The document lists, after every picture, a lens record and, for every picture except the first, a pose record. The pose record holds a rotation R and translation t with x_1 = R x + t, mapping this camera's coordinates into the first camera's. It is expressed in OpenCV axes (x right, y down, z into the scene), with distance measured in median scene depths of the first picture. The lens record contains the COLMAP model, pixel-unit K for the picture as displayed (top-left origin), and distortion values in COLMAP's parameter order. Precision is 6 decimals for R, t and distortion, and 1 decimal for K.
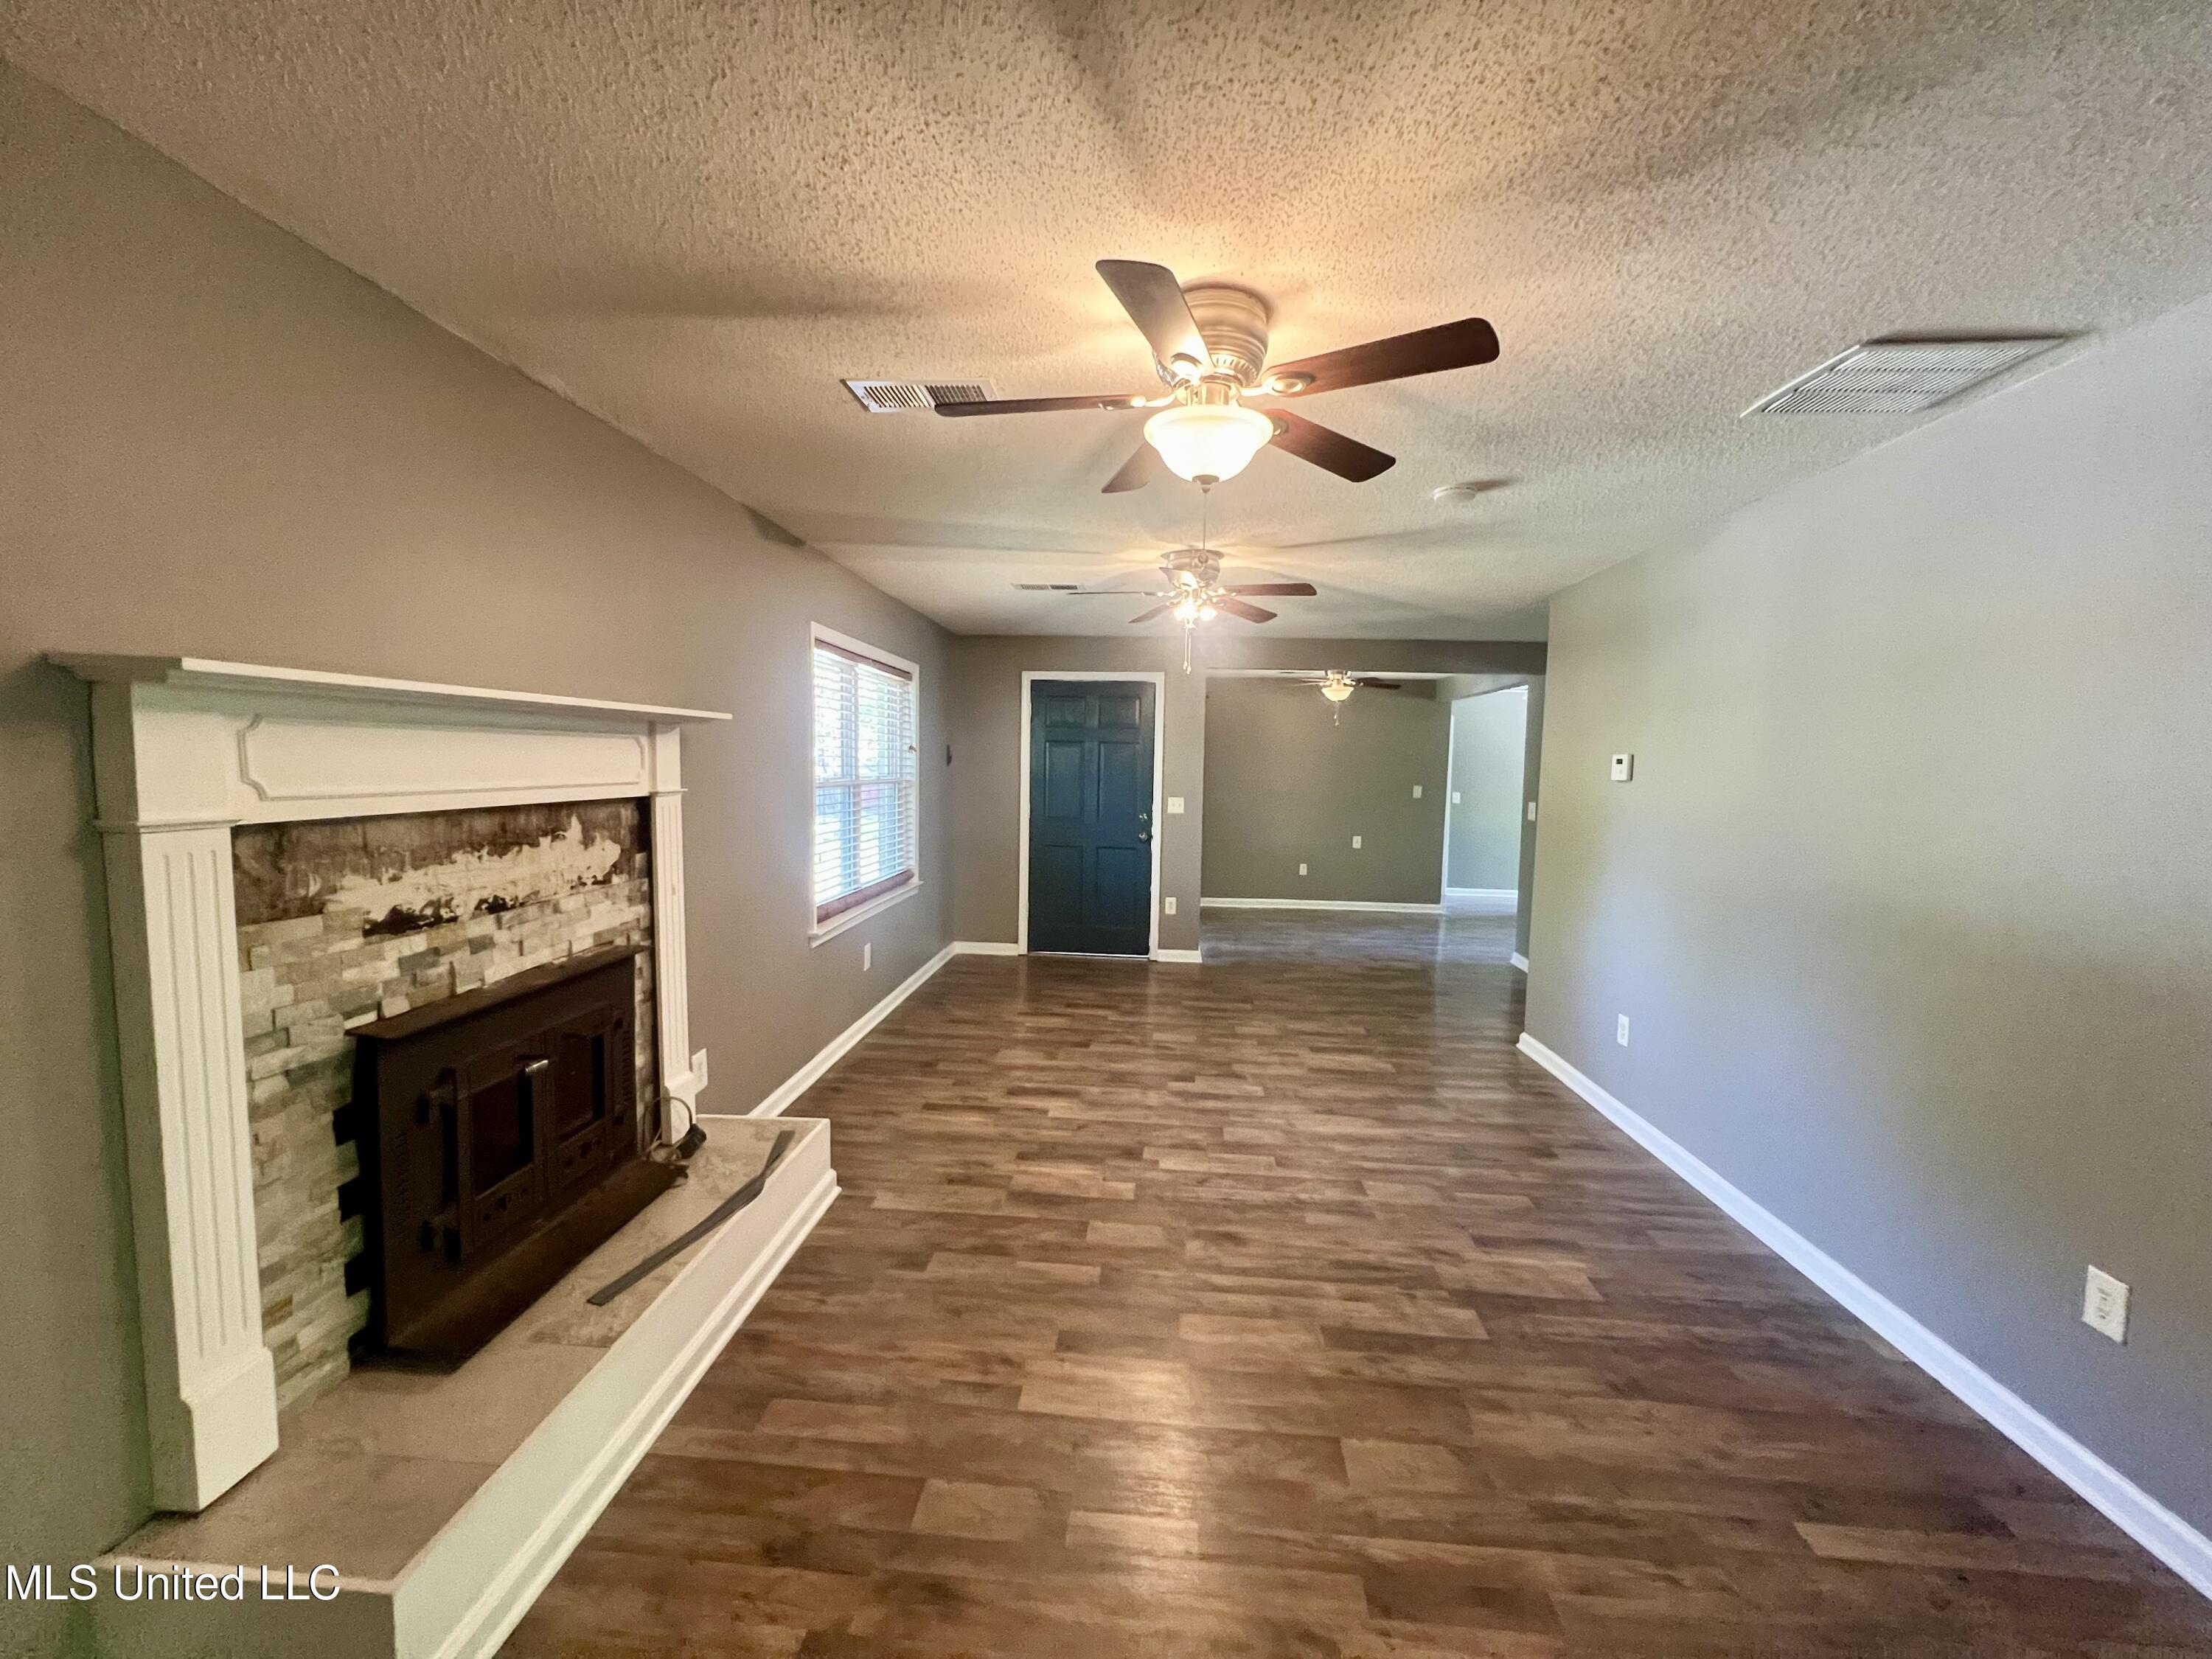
lens RADIAL K [[889.3, 0, 1094.9], [0, 889.3, 828.8], [0, 0, 1]] dist [-0.004737, 0.000652]
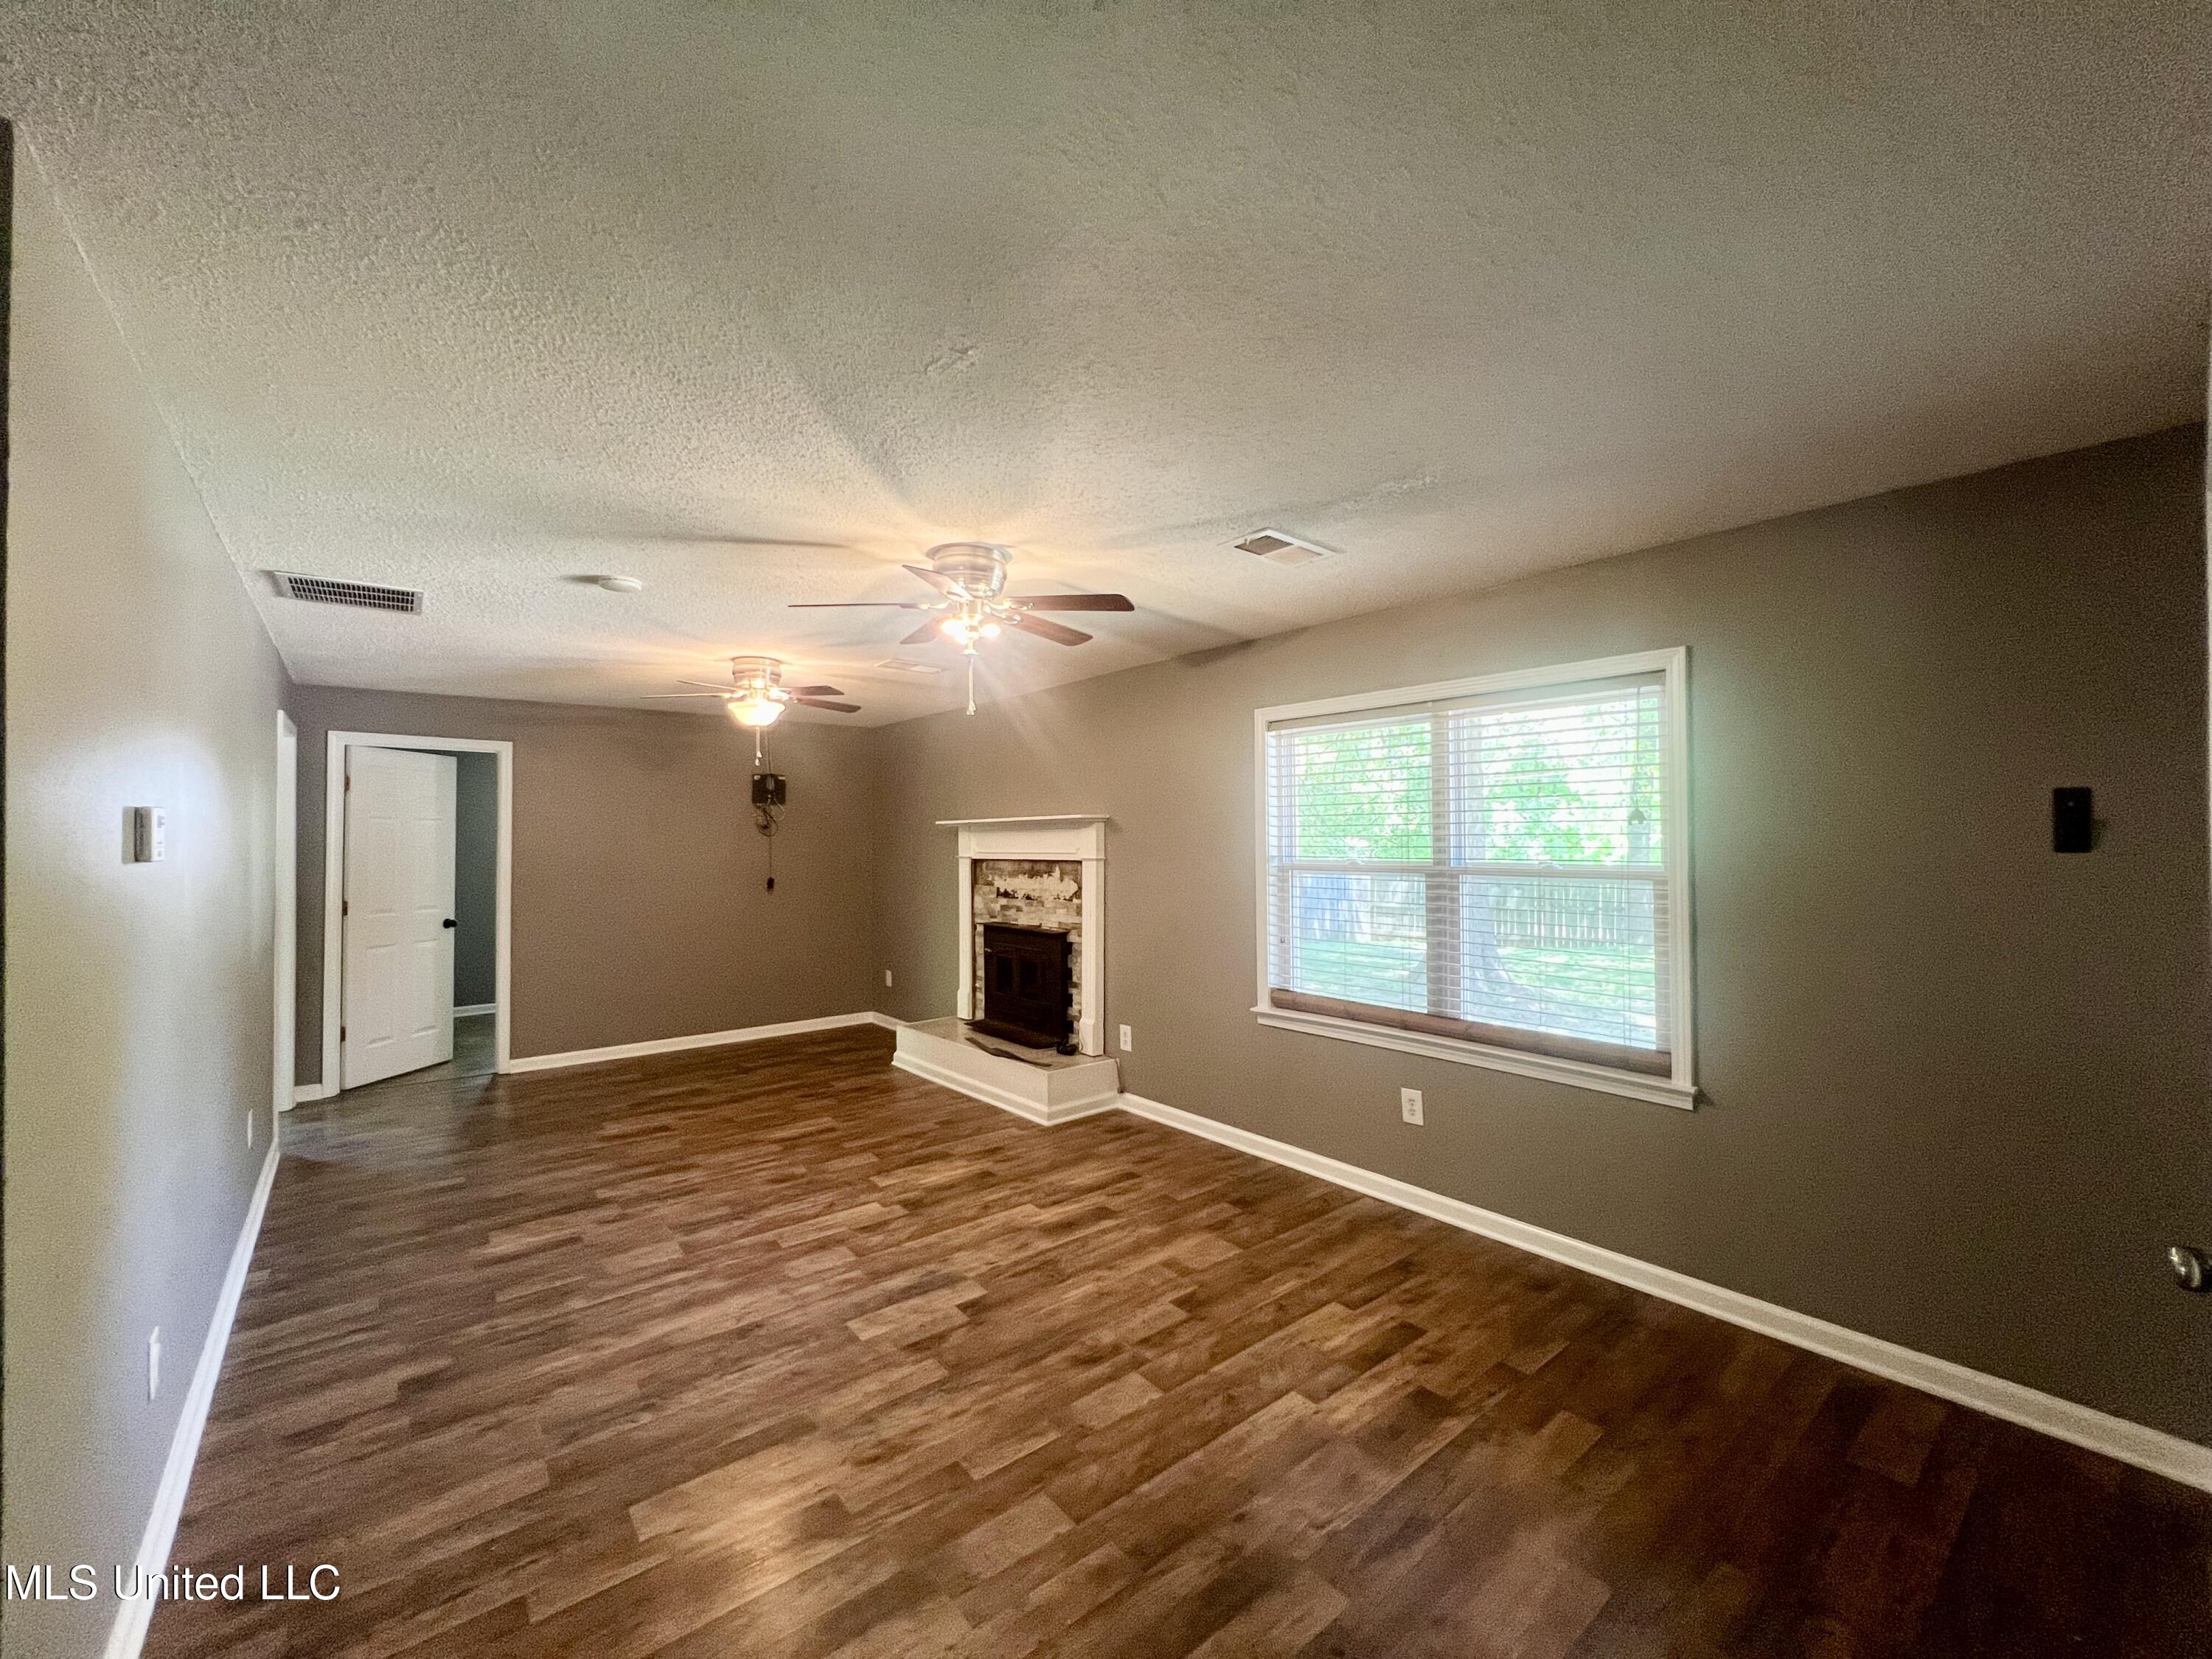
lens RADIAL K [[889.3, 0, 1098.9], [0, 889.3, 831.9], [0, 0, 1]] dist [-0.004737, 0.000652]
pose [[-0.719475, -0.020668, -0.694211, 0.680280], [-0.060484, 0.997624, 0.032984, -0.138844], [0.691880, 0.065720, -0.719015, 2.046736]]
